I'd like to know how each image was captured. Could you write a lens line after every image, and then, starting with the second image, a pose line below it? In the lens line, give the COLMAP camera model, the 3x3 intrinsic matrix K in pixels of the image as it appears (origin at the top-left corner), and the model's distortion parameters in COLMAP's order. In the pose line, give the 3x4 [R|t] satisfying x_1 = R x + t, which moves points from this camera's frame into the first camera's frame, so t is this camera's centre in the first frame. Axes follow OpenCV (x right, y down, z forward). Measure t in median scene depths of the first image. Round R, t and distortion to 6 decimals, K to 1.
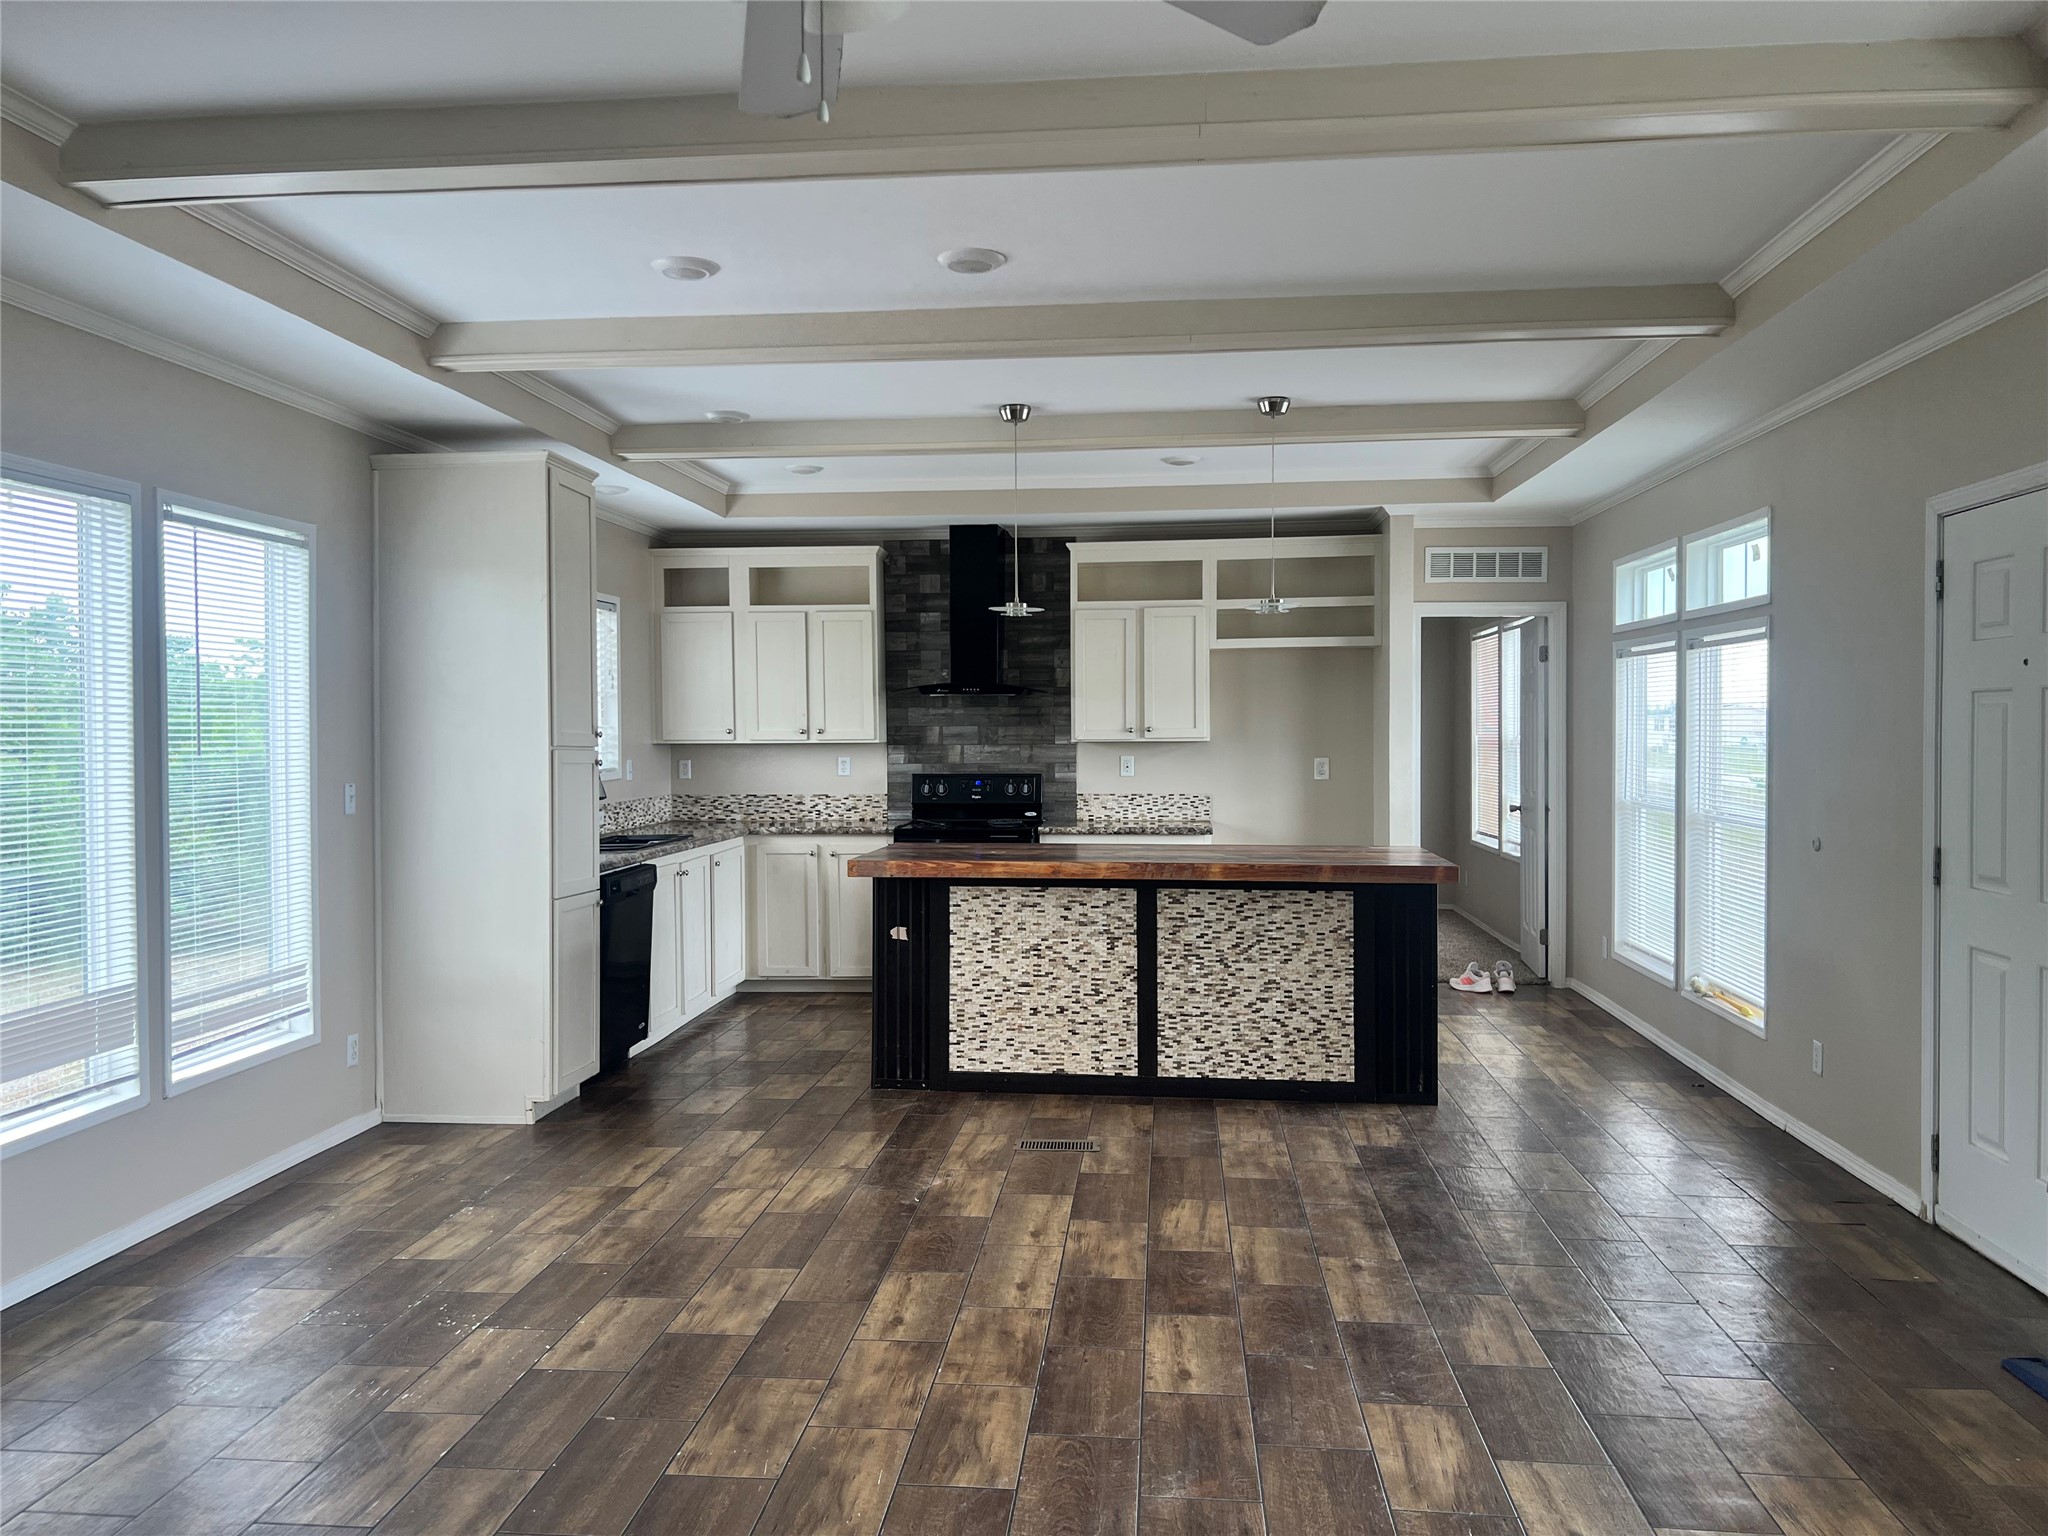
lens RADIAL K [[1549.3, 0, 1019.2], [0, 1549.3, 761.5], [0, 0, 1]] dist [0.013047, -0.024765]
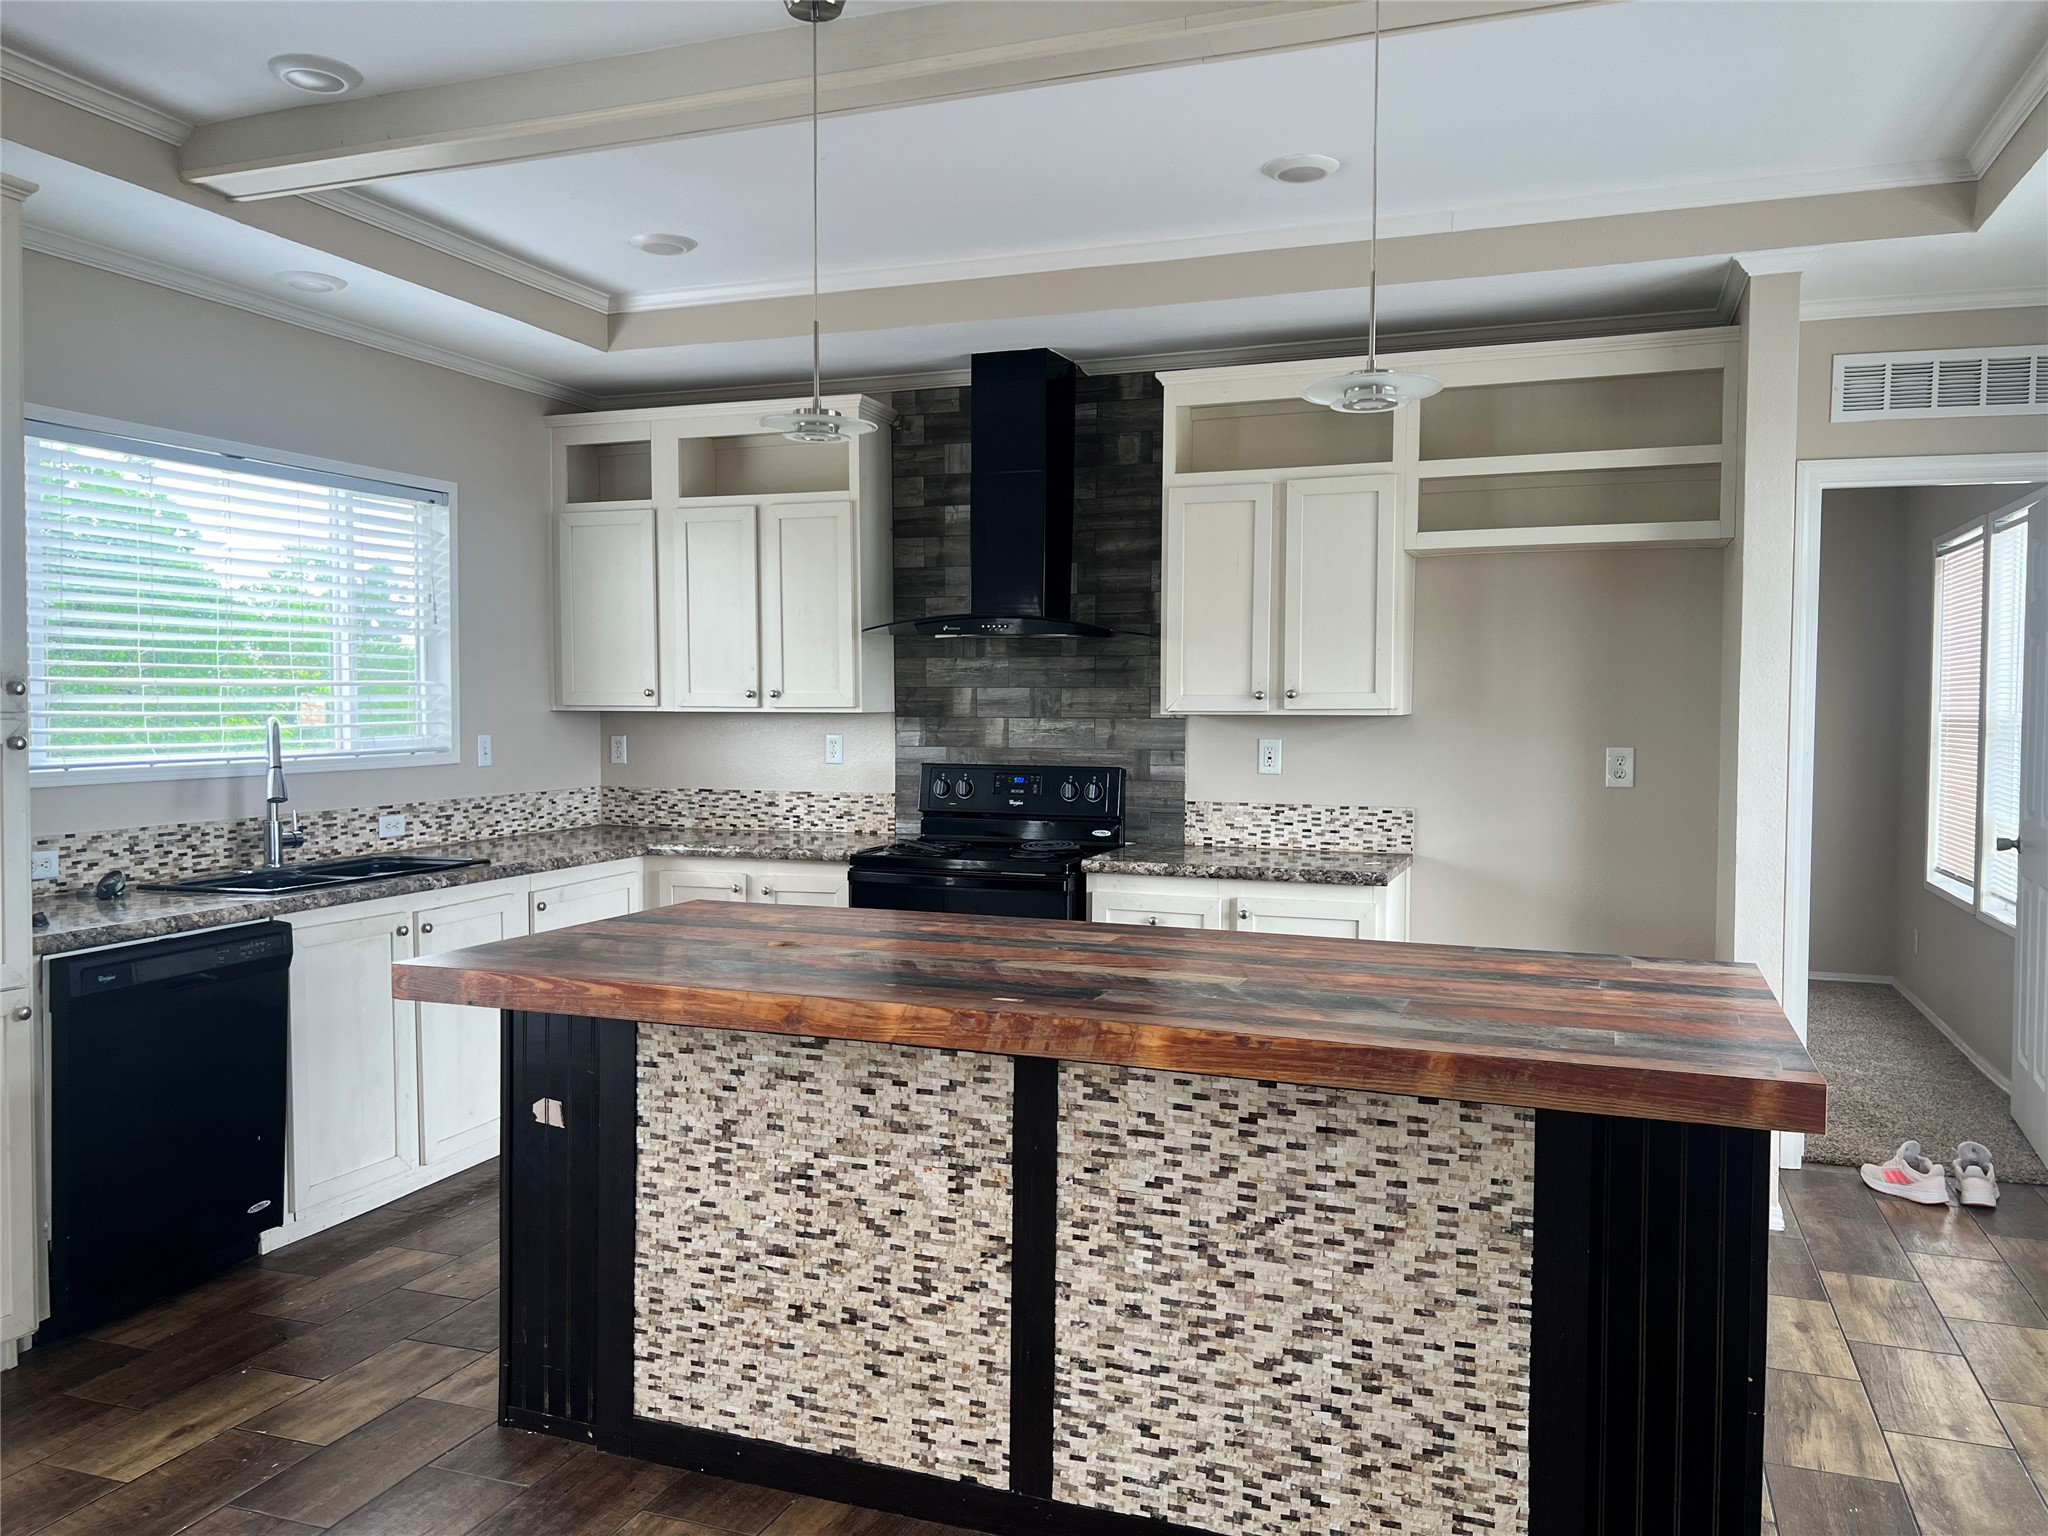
lens RADIAL K [[1549.3, 0, 1026.7], [0, 1549.3, 769.9], [0, 0, 1]] dist [0.013047, -0.024765]
pose [[0.967974, 0.019382, -0.250303, 0.184873], [-0.013221, 0.999567, 0.026271, -0.009040], [0.250704, -0.022121, 0.967811, 0.586099]]
